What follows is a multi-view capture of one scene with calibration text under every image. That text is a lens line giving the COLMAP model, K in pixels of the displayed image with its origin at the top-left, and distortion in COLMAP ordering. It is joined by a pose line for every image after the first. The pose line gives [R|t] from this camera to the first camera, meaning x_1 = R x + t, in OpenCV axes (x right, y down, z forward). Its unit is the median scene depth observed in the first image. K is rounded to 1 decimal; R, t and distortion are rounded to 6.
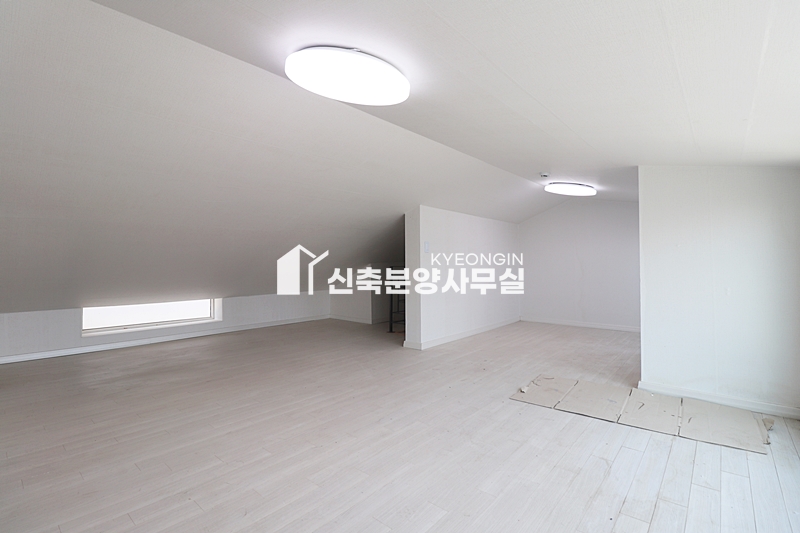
lens RADIAL K [[368.3, 0, 395.7], [0, 368.3, 265.6], [0, 0, 1]] dist [-0.012585, -0.000999]
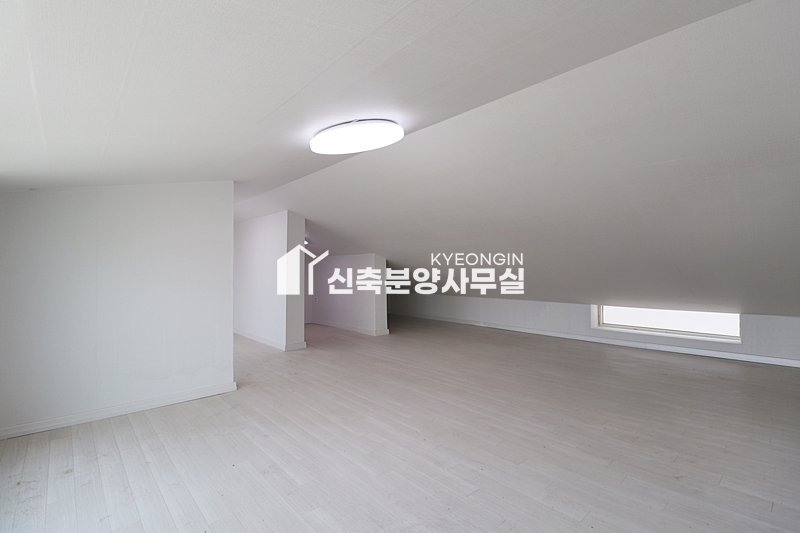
lens RADIAL K [[368.3, 0, 395.7], [0, 368.3, 266.7], [0, 0, 1]] dist [-0.012585, -0.000999]
pose [[-0.114248, 0.004084, -0.993444, 0.846850], [0.006815, 0.999971, 0.003327, -0.038423], [0.993429, -0.006390, -0.114272, 0.938407]]
